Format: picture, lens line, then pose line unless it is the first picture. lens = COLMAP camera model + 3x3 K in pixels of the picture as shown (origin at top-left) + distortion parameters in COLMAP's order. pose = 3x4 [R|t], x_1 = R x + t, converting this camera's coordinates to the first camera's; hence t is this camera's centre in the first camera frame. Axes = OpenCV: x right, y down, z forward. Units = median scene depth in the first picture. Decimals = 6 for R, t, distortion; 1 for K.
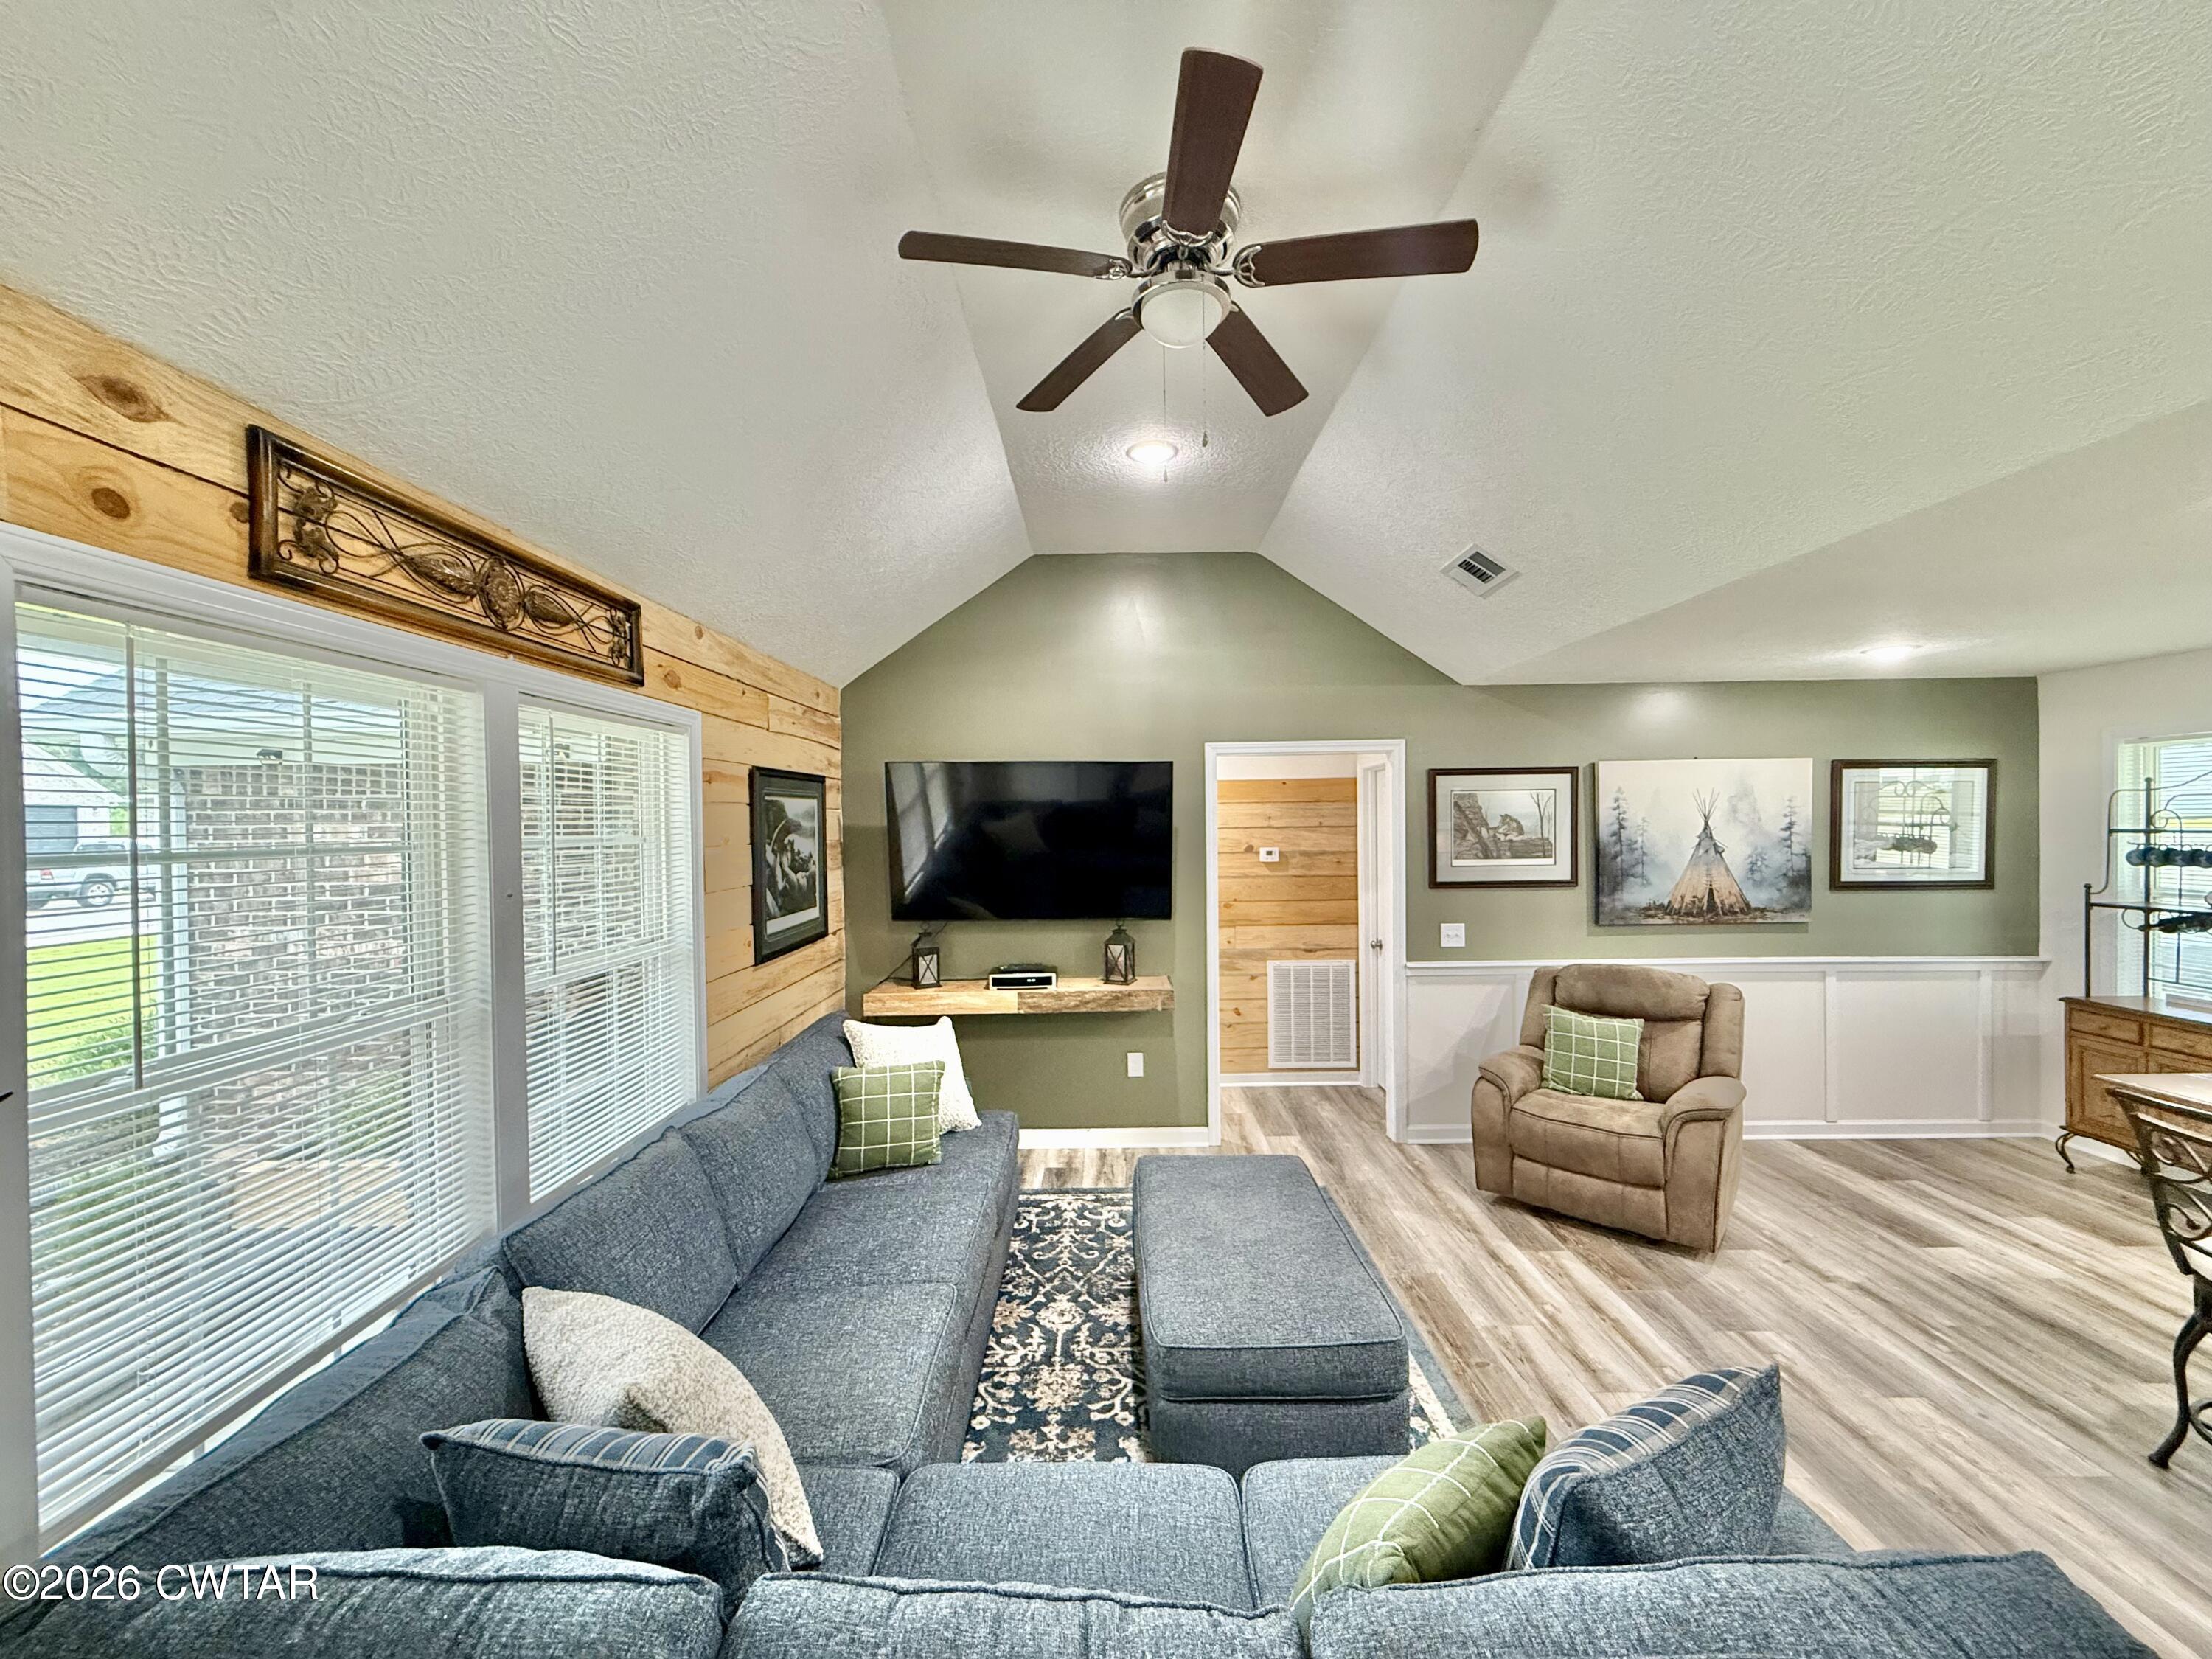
lens RADIAL K [[878.1, 0, 1104.0], [0, 878.1, 831.0], [0, 0, 1]] dist [-0.000422, 0.000003]
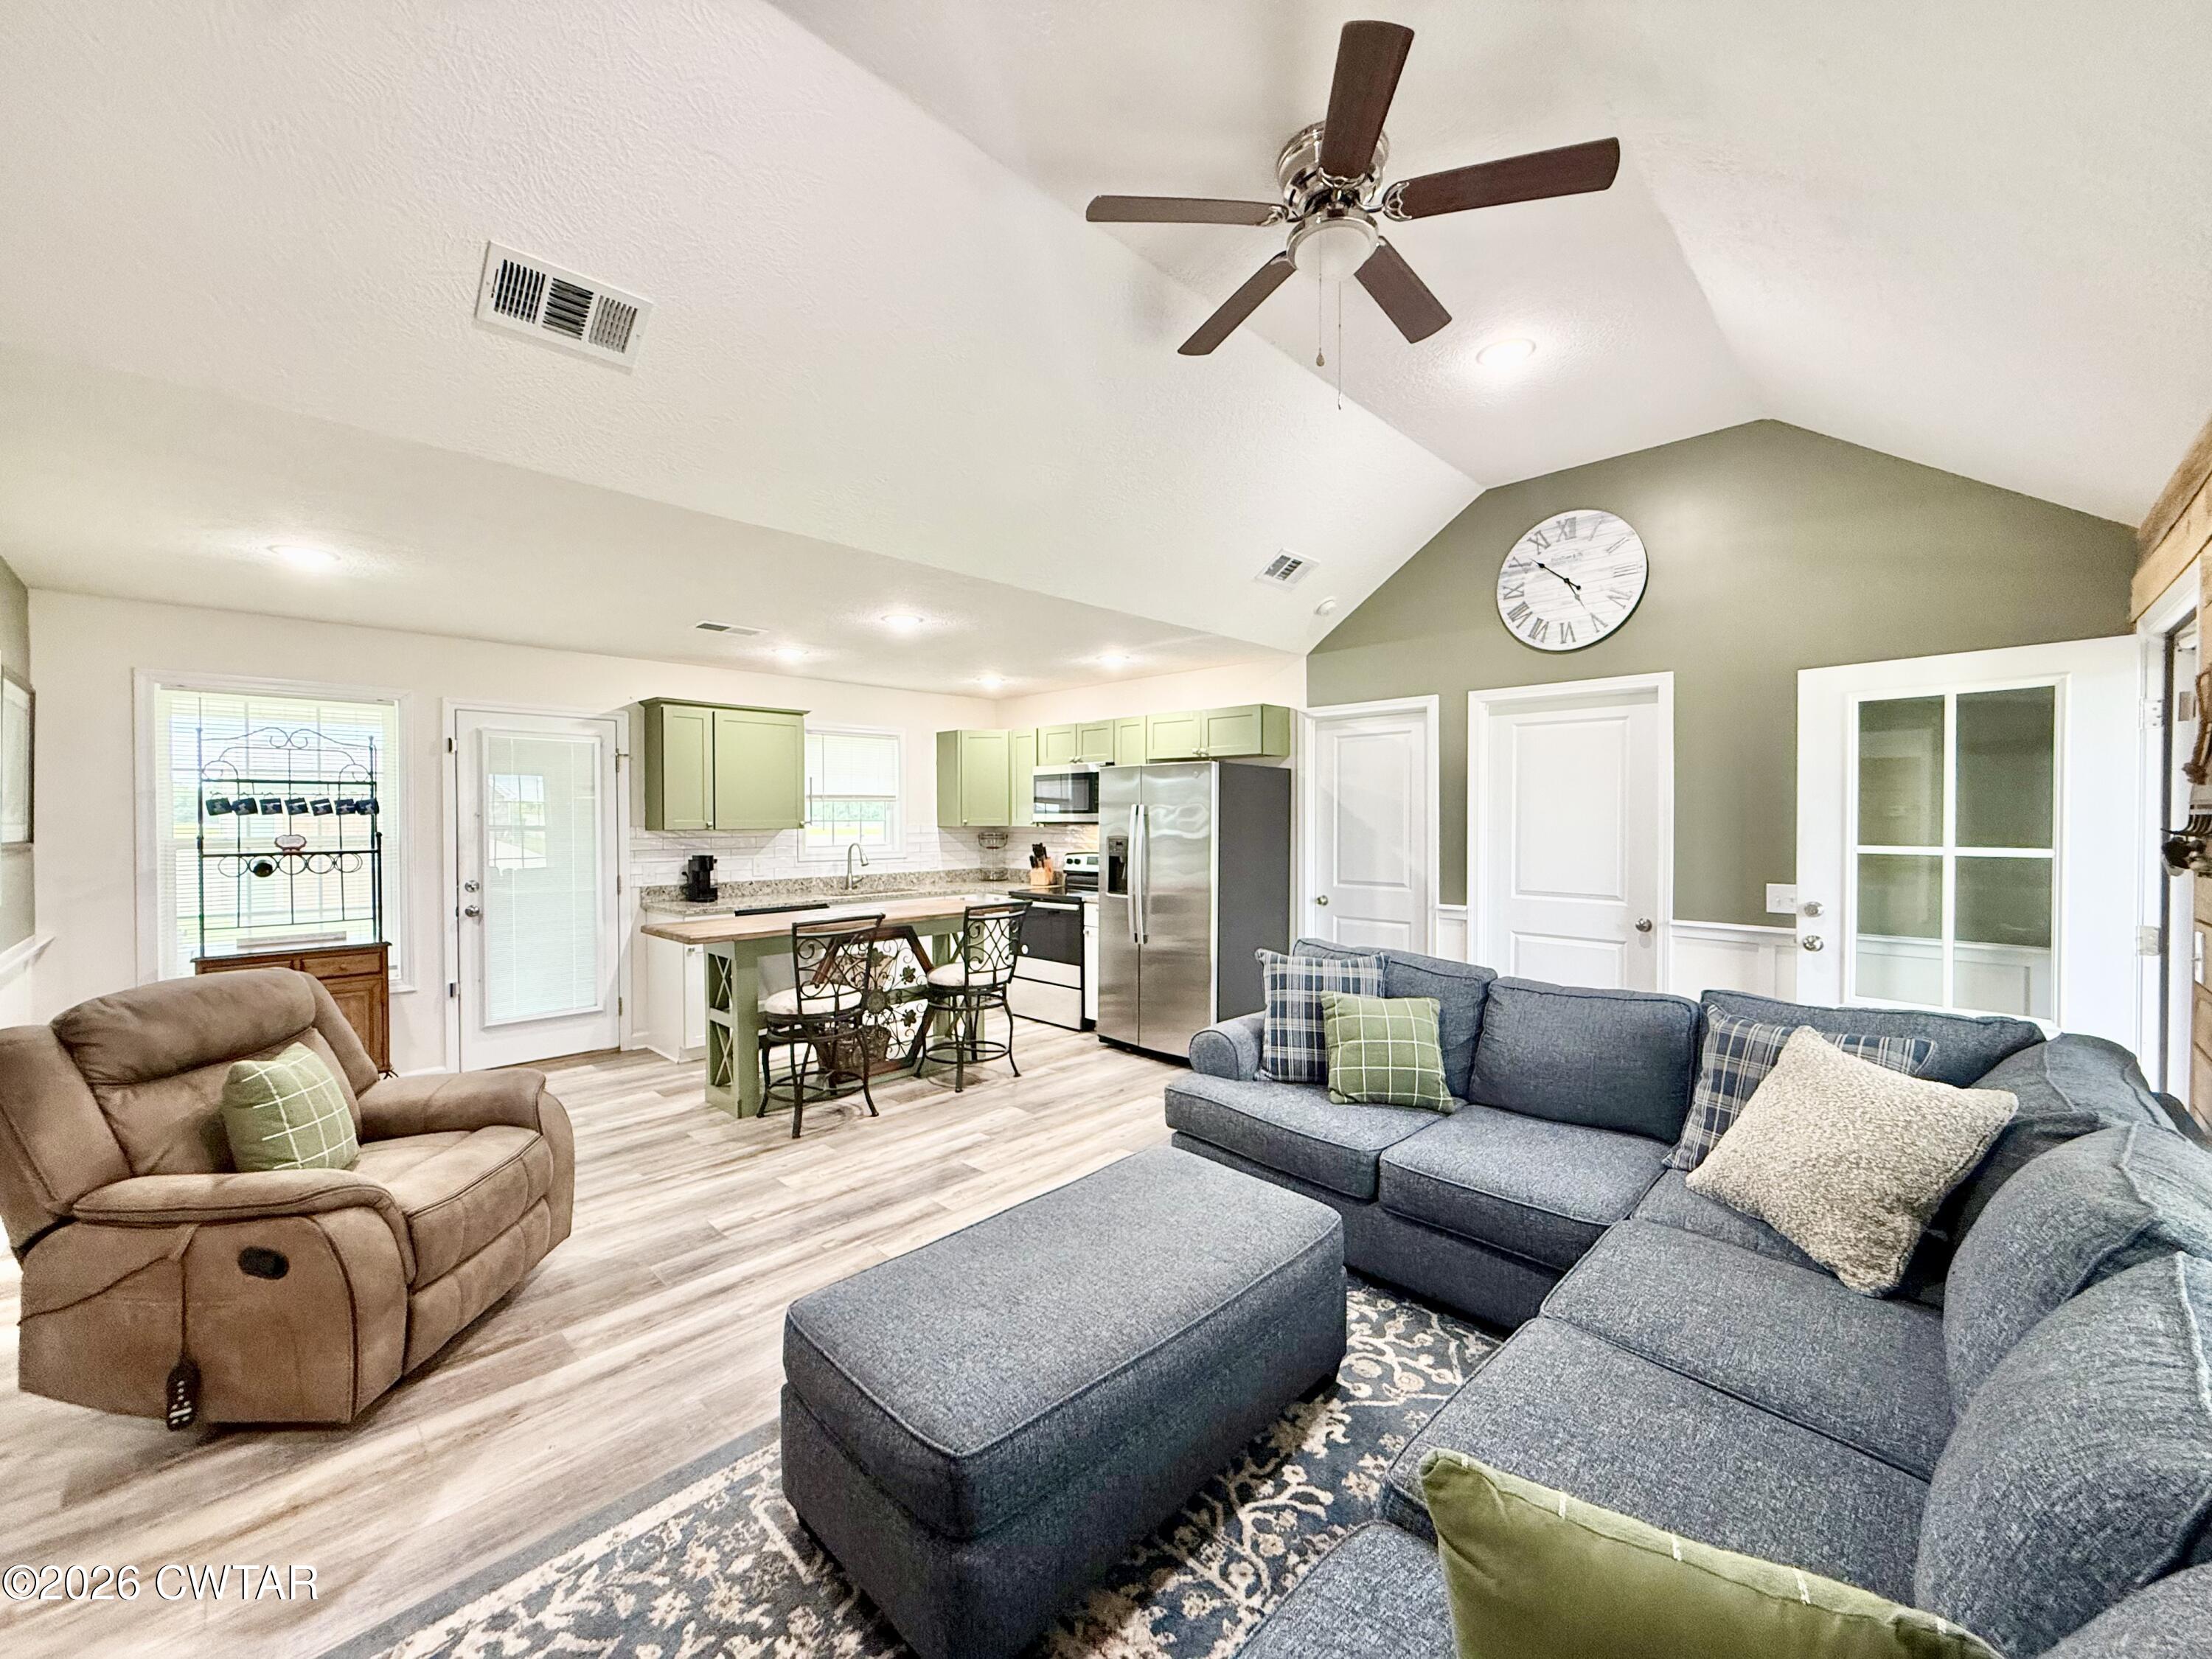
lens RADIAL K [[878.1, 0, 1104.0], [0, 878.1, 831.0], [0, 0, 1]] dist [-0.000422, 0.000003]
pose [[-0.717575, 0.002688, 0.696476, -0.225934], [0.018691, 0.999707, 0.015399, 0.057279], [-0.696230, 0.024068, -0.717415, 0.957422]]
